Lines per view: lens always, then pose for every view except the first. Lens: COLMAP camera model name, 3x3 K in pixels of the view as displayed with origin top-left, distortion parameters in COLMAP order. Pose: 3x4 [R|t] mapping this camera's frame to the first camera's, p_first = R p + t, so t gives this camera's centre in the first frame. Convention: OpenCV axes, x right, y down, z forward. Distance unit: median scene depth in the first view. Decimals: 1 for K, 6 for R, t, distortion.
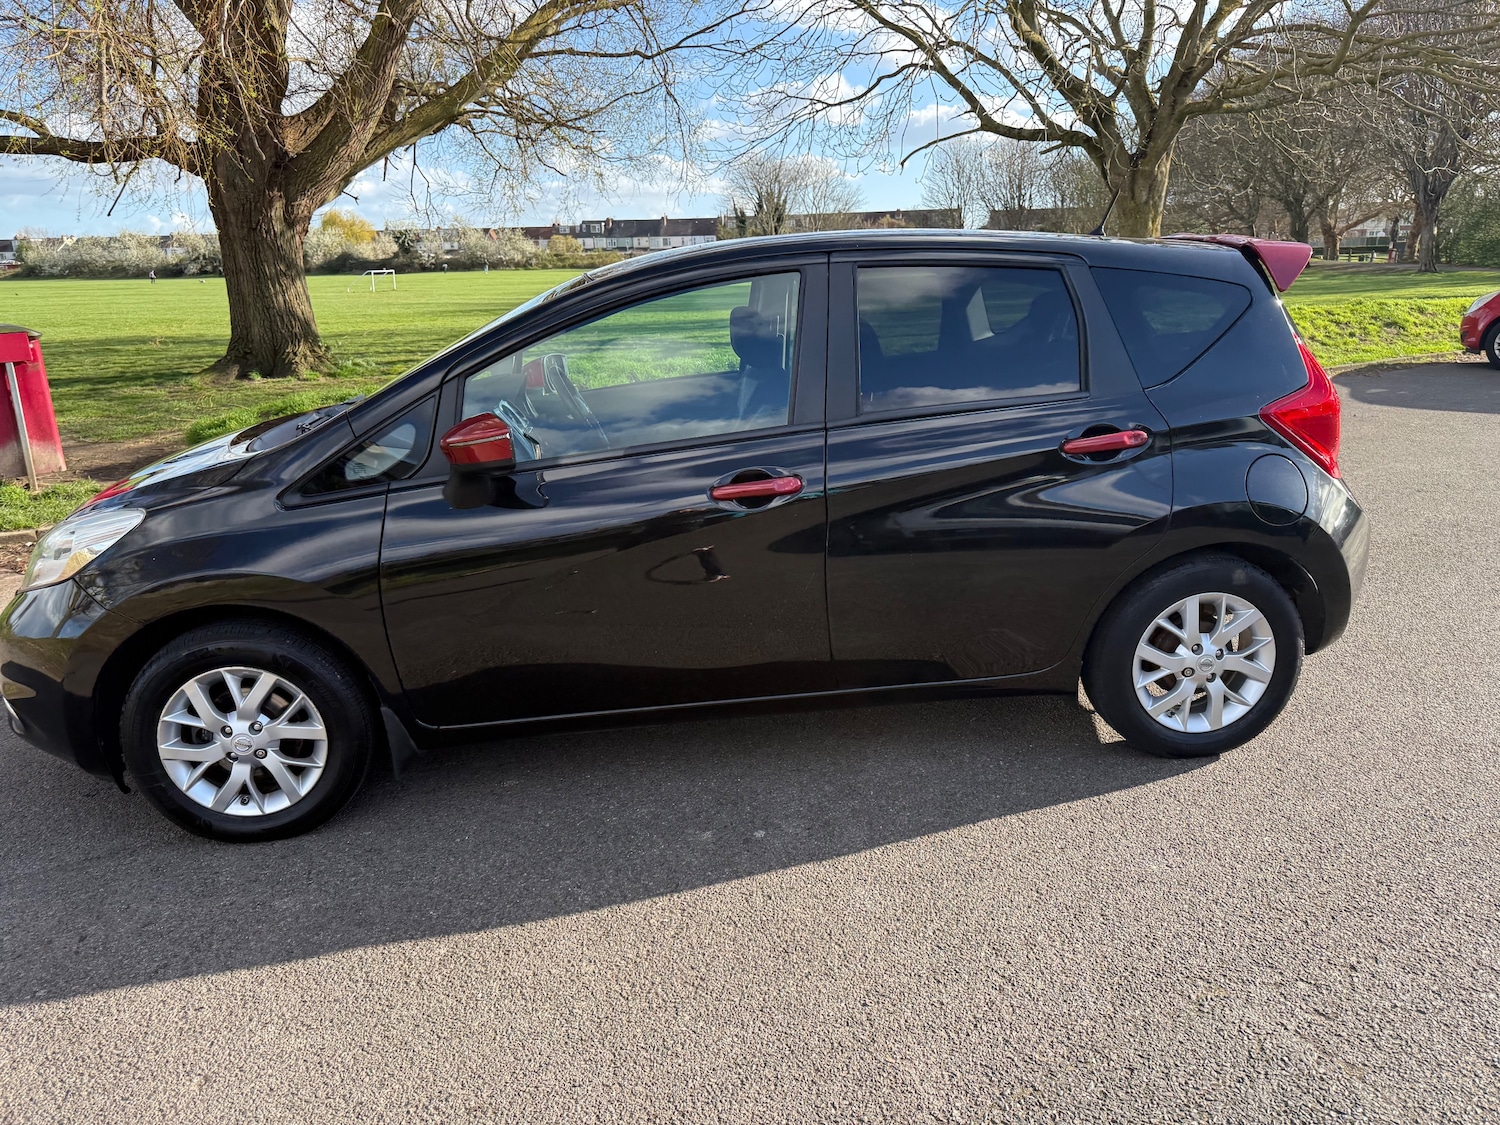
lens RADIAL K [[1062.5, 0, 757.2], [0, 1062.5, 560.6], [0, 0, 1]] dist [0.021044, -0.026508]
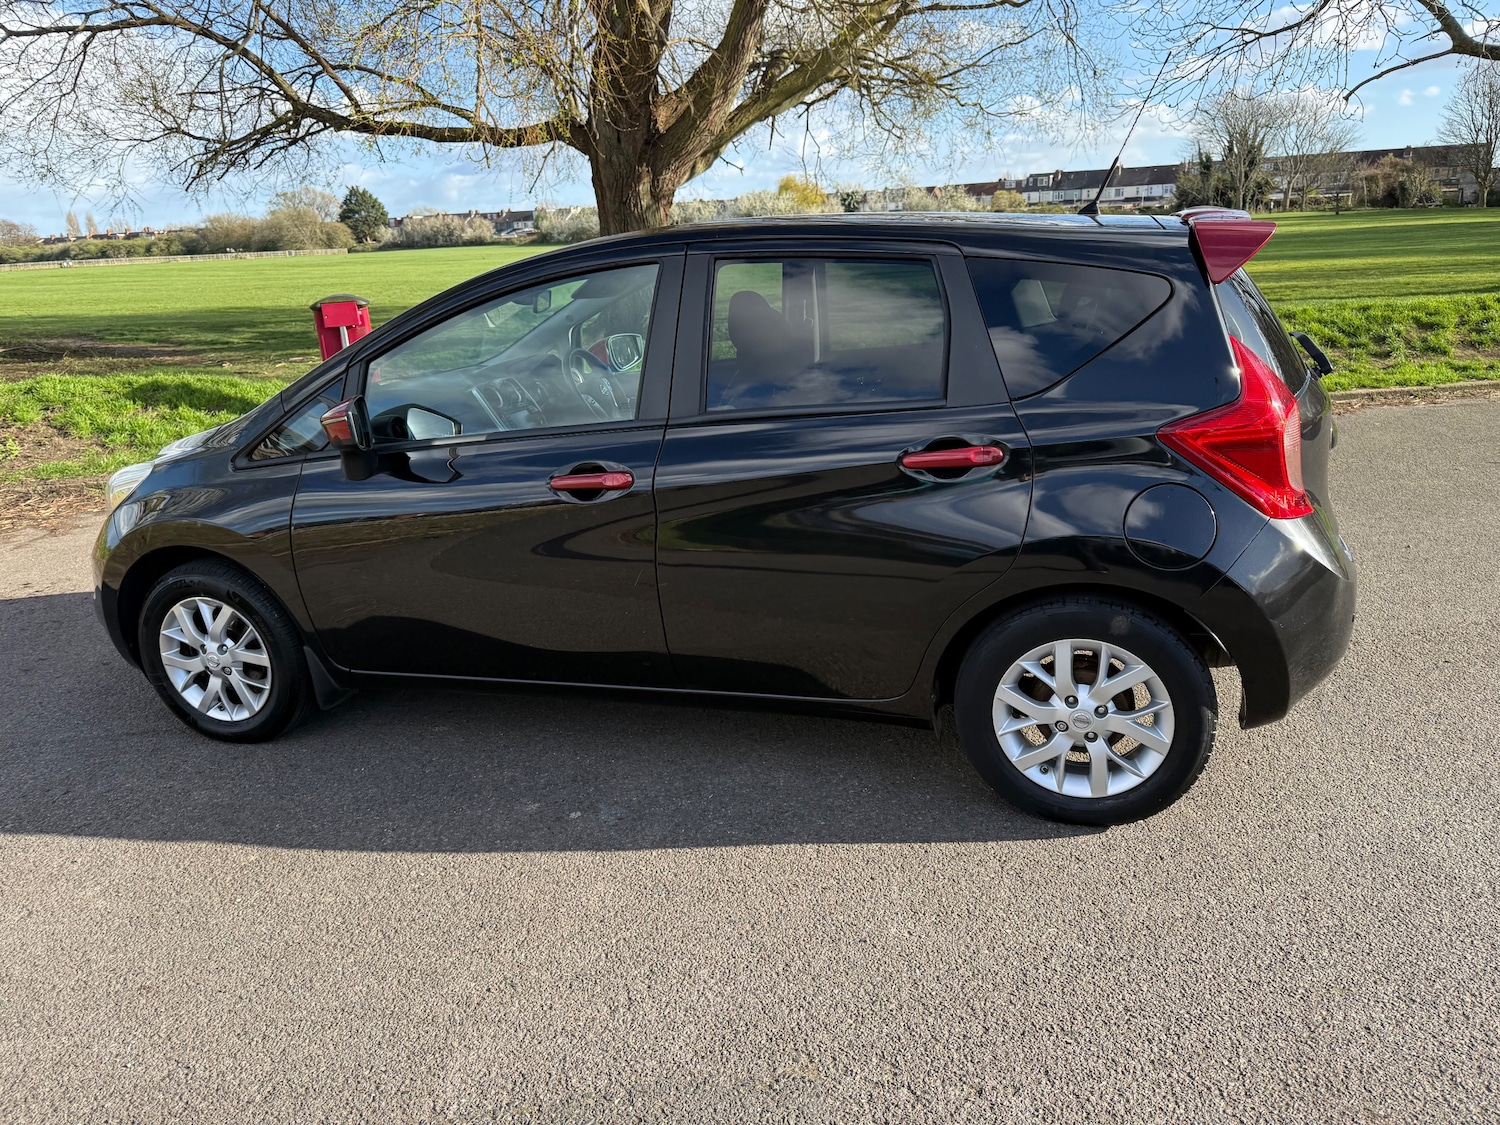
lens RADIAL K [[1062.5, 0, 751.3], [0, 1062.5, 571.9], [0, 0, 1]] dist [0.021044, -0.026508]
pose [[0.919257, 0.102953, -0.379957, 0.475713], [-0.085076, 0.994343, 0.063598, -0.052541], [0.384355, -0.026138, 0.922815, 0.103595]]
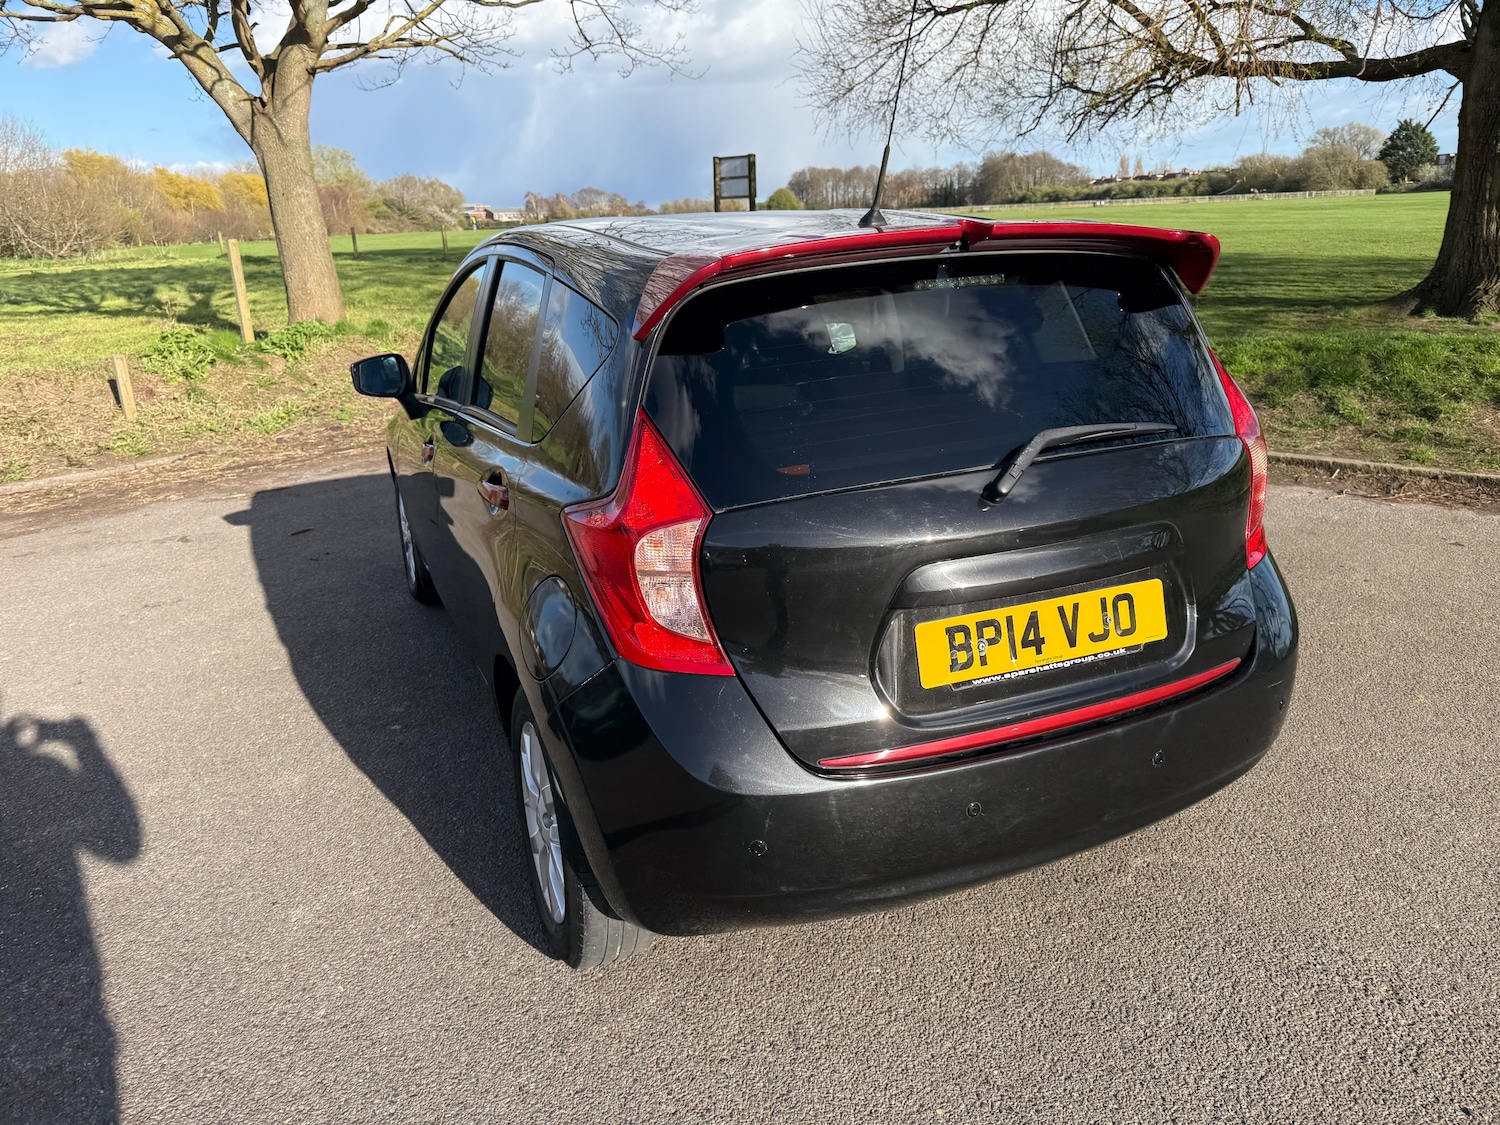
lens RADIAL K [[1062.5, 0, 750.4], [0, 1062.5, 556.0], [0, 0, 1]] dist [0.021044, -0.026508]
pose [[0.295840, 0.301209, -0.906505, 1.050524], [-0.229911, 0.943539, 0.238483, -0.279679], [0.927157, 0.137863, 0.348388, 0.827785]]
